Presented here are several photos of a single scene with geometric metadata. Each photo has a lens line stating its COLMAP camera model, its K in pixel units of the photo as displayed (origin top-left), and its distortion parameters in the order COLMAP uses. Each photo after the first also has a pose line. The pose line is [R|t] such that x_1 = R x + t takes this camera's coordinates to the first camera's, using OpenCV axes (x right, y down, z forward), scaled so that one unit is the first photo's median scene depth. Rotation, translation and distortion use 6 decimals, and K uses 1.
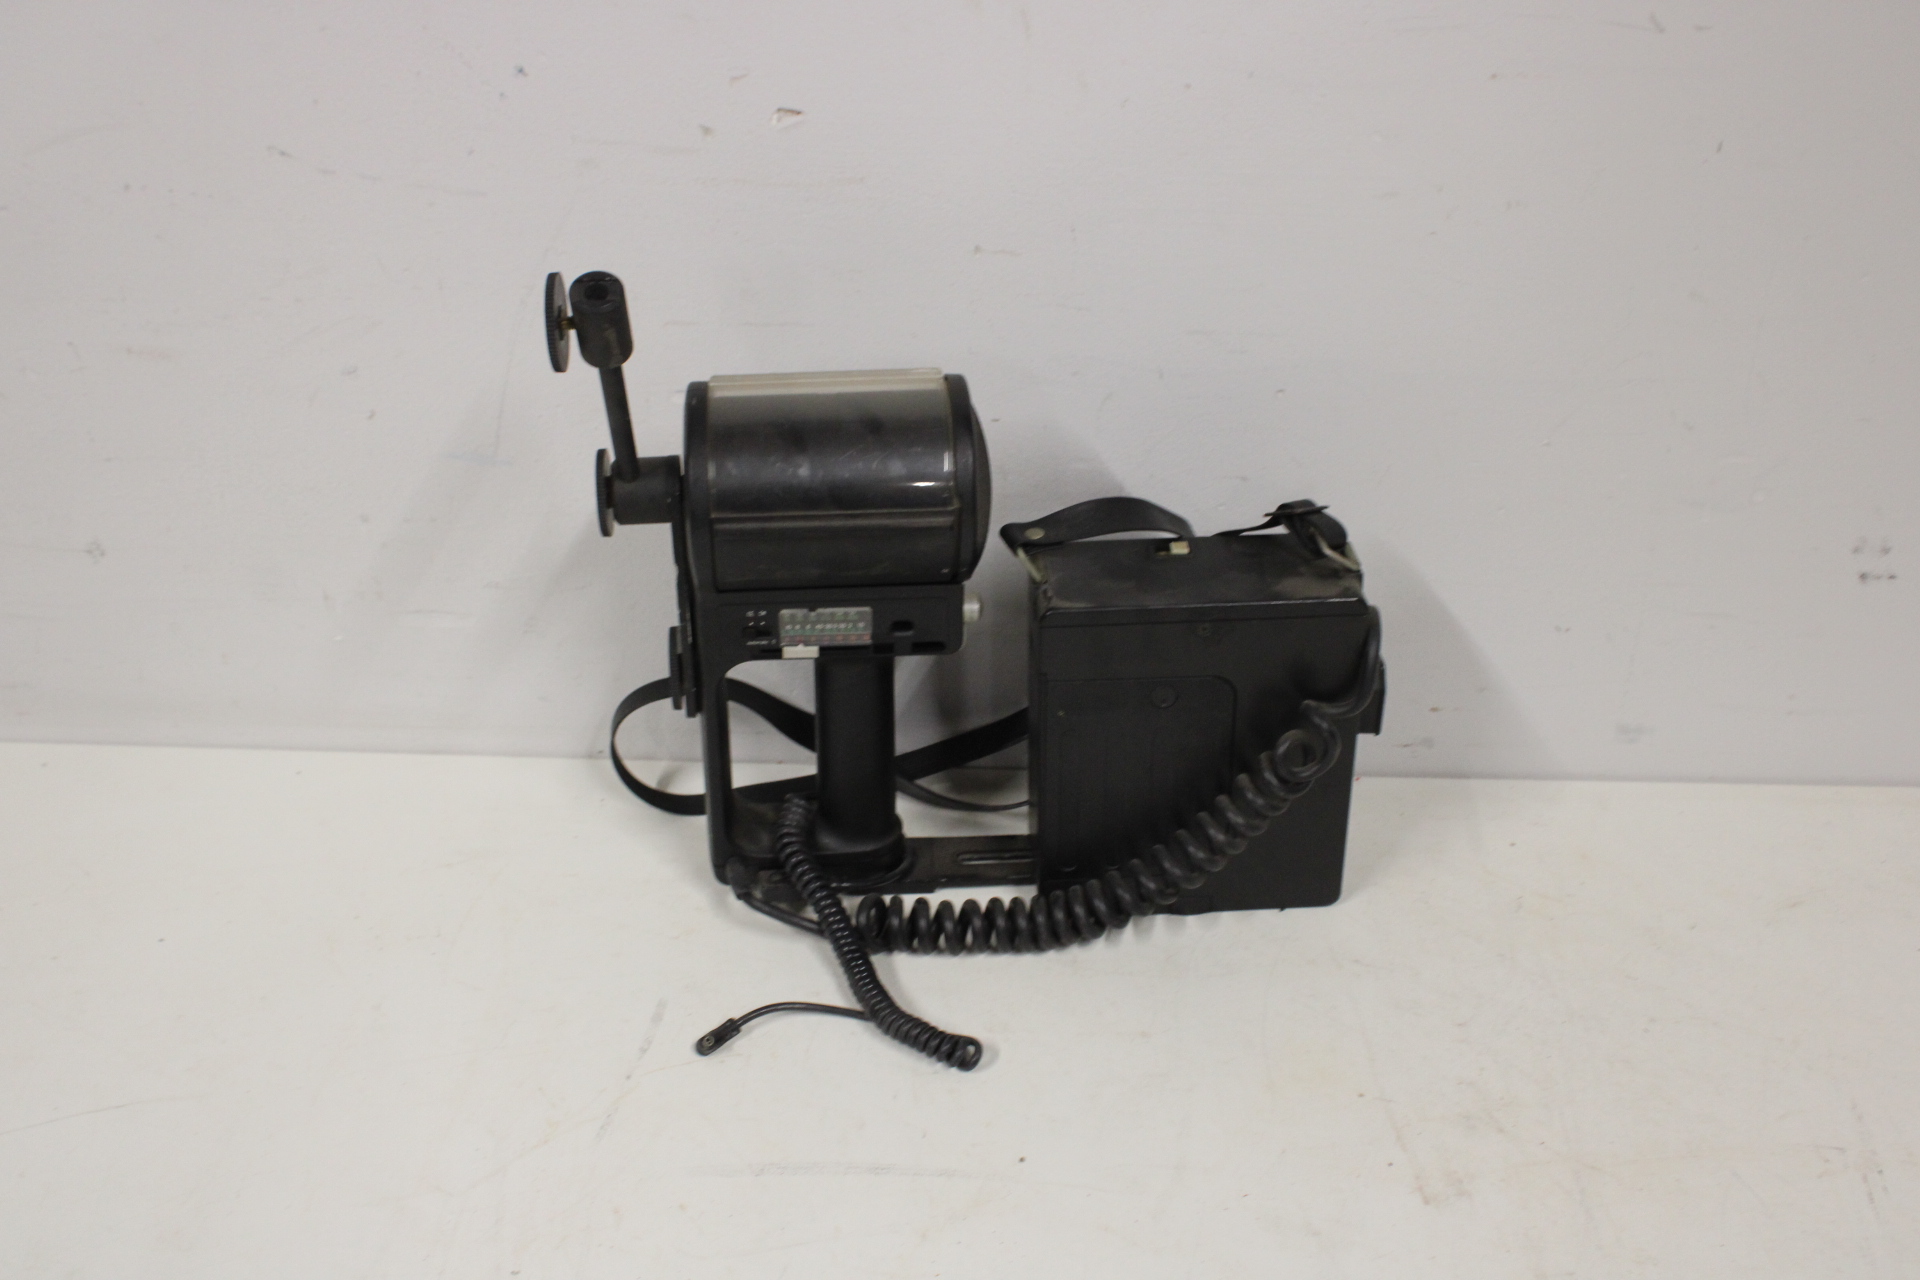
lens RADIAL K [[2164.7, 0, 960.3], [0, 2164.7, 632.6], [0, 0, 1]] dist [-0.071586, 0.000000]
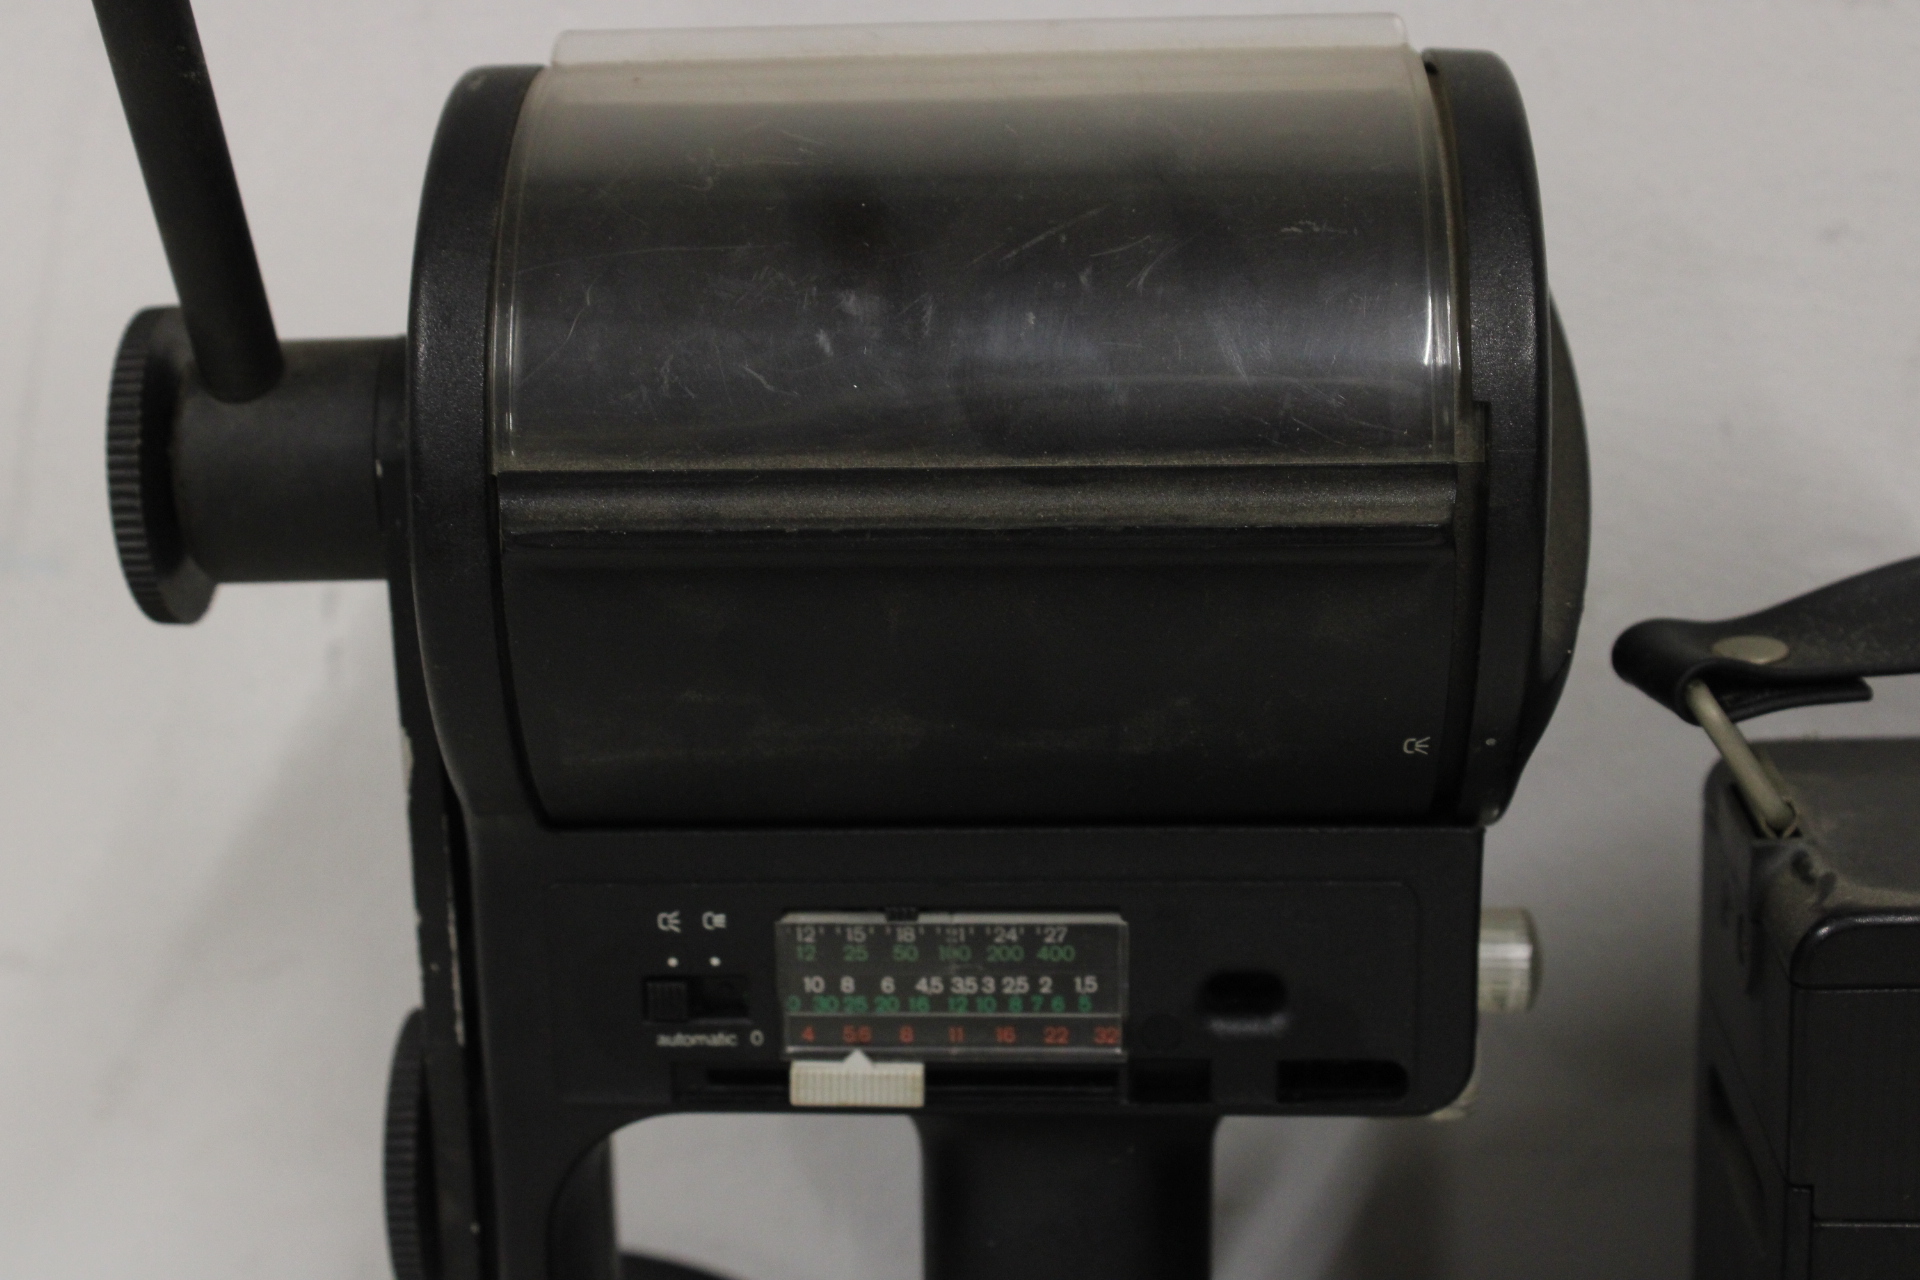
lens RADIAL K [[3326.8, 0, 955.6], [0, 3326.8, 641.2], [0, 0, 1]] dist [-0.029223, 0.000000]
pose [[0.992608, 0.008162, -0.121093, -0.013164], [-0.036669, 0.971277, -0.235109, 0.052321], [0.115695, 0.237811, 0.964396, 0.602280]]
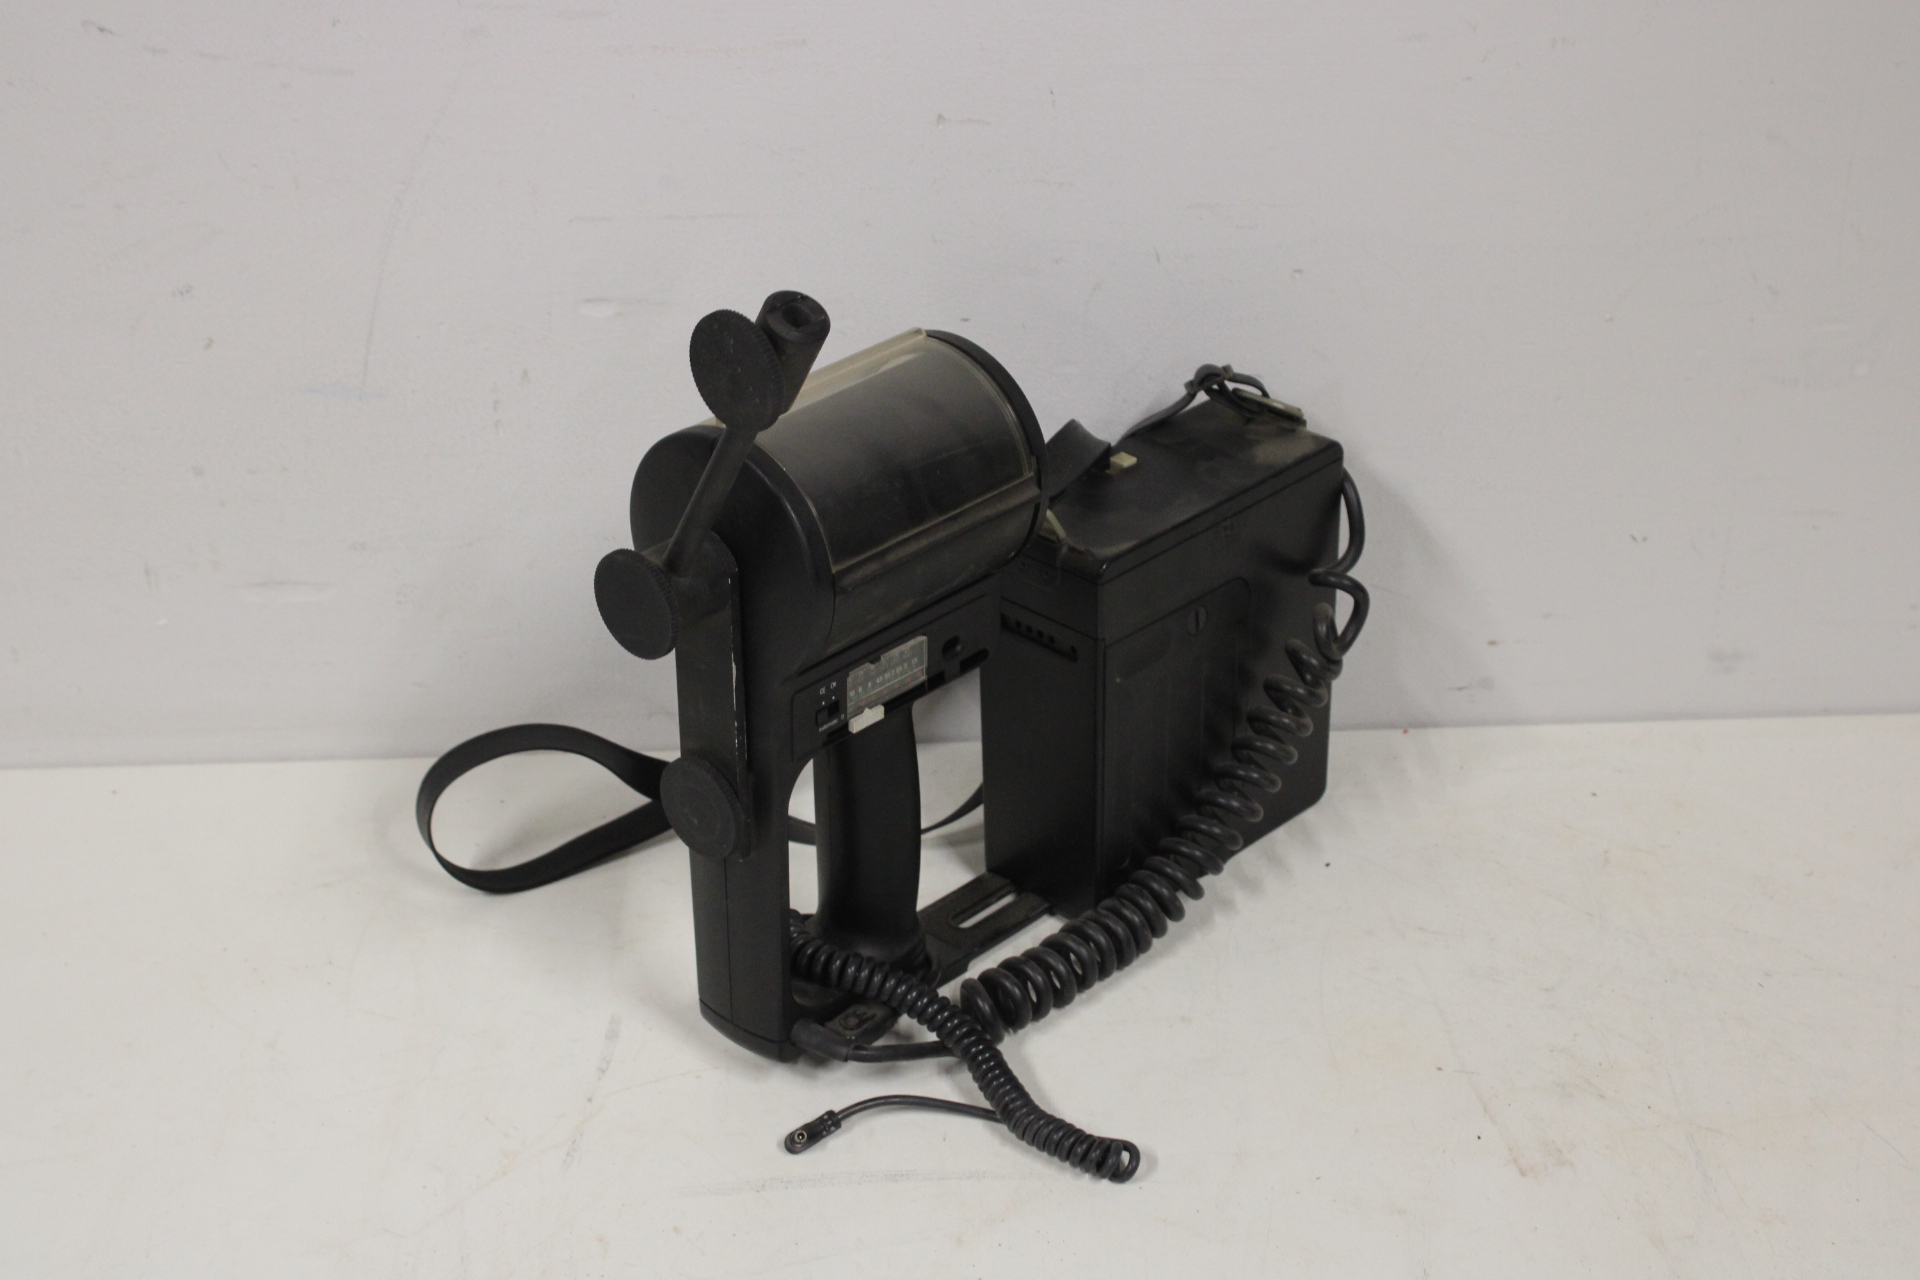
lens RADIAL K [[3225.5, 0, 980.5], [0, 3225.5, 636.3], [0, 0, 1]] dist [0.028910, 0.000000]
pose [[0.996304, -0.047877, 0.071322, -0.074876], [0.049040, 0.998689, -0.014645, 0.045001], [-0.070527, 0.018089, 0.997346, -0.262774]]
